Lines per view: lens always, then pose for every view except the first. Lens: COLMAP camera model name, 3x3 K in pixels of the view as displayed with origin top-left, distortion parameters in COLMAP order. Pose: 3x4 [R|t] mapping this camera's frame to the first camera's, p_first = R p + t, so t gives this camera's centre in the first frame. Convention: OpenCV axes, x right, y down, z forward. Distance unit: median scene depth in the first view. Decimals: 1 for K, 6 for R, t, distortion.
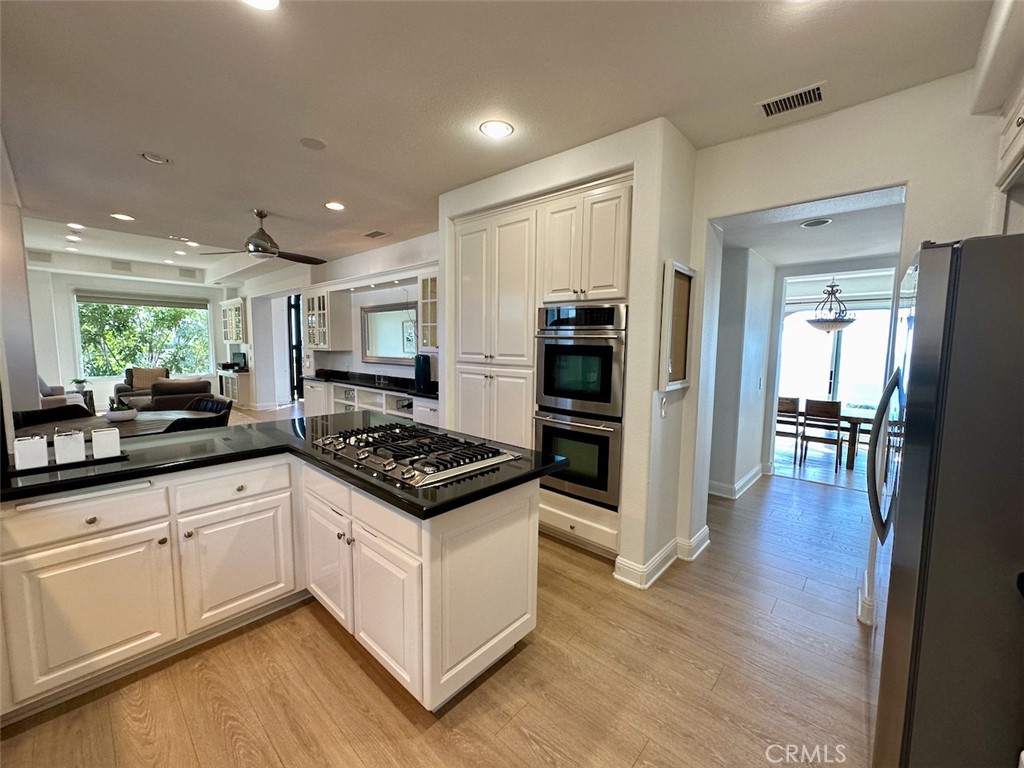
lens RADIAL K [[410.7, 0, 512.7], [0, 410.7, 386.0], [0, 0, 1]] dist [-0.000190, -0.000034]
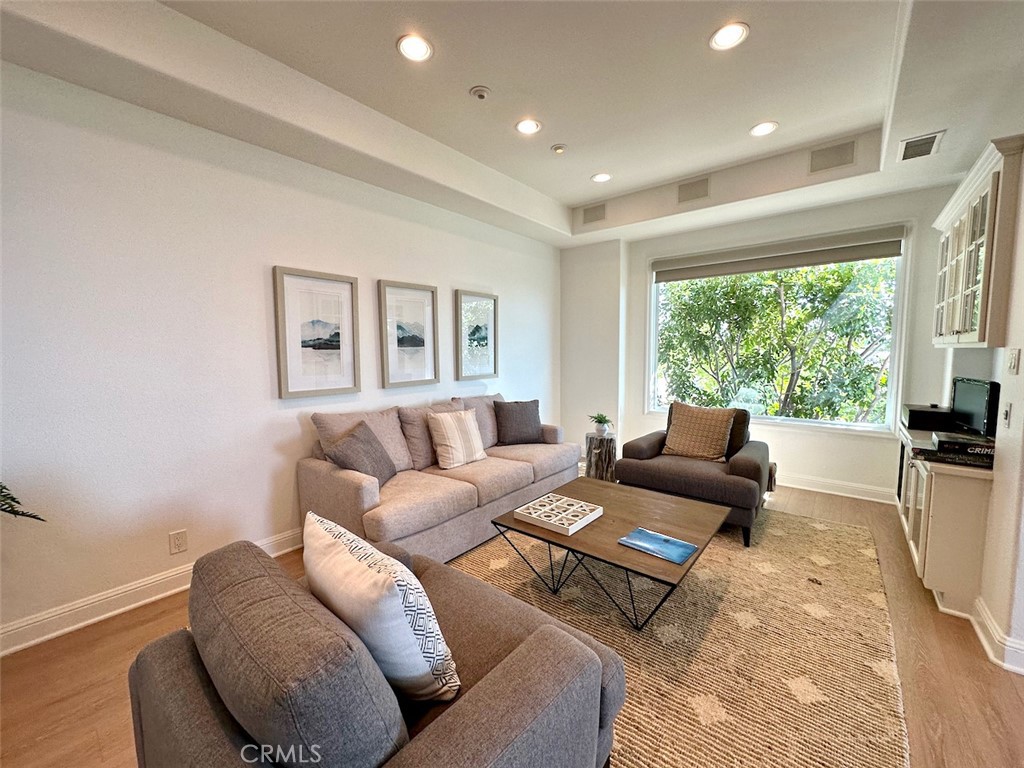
lens RADIAL K [[410.7, 0, 512.6], [0, 410.7, 388.8], [0, 0, 1]] dist [-0.000190, -0.000034]
pose [[0.065044, 0.074620, -0.995089, -0.412814], [-0.086988, 0.993828, 0.068840, -0.066203], [0.994084, 0.082083, 0.071133, 0.676171]]
